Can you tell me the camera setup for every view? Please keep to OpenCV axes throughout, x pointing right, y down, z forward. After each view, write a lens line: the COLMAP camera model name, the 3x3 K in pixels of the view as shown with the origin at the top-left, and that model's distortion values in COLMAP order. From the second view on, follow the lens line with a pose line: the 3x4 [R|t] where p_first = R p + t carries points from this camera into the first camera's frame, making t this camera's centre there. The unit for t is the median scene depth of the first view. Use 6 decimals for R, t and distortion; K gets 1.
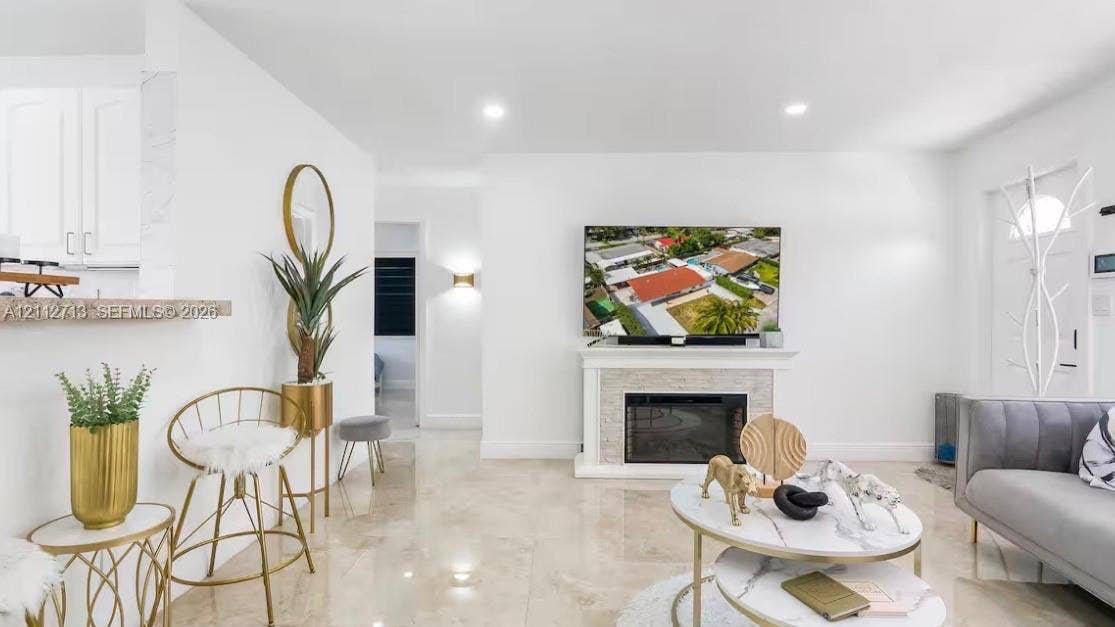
lens RADIAL K [[522.8, 0, 557.5], [0, 522.8, 313.5], [0, 0, 1]] dist [-0.013167, 0.000095]
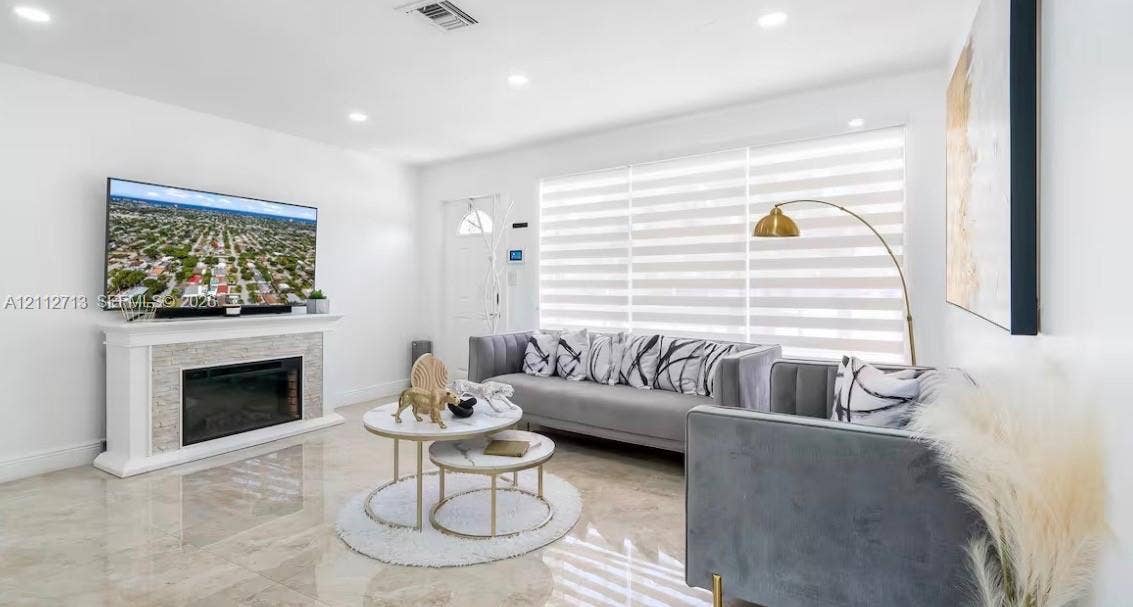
lens RADIAL K [[459.9, 0, 566.3], [0, 459.9, 288.8], [0, 0, 1]] dist [-0.023607, -0.000006]
pose [[0.533940, -0.008613, 0.845478, -0.179514], [-0.001629, 0.999936, 0.011216, -0.000573], [-0.845521, -0.007366, 0.533892, 0.008000]]
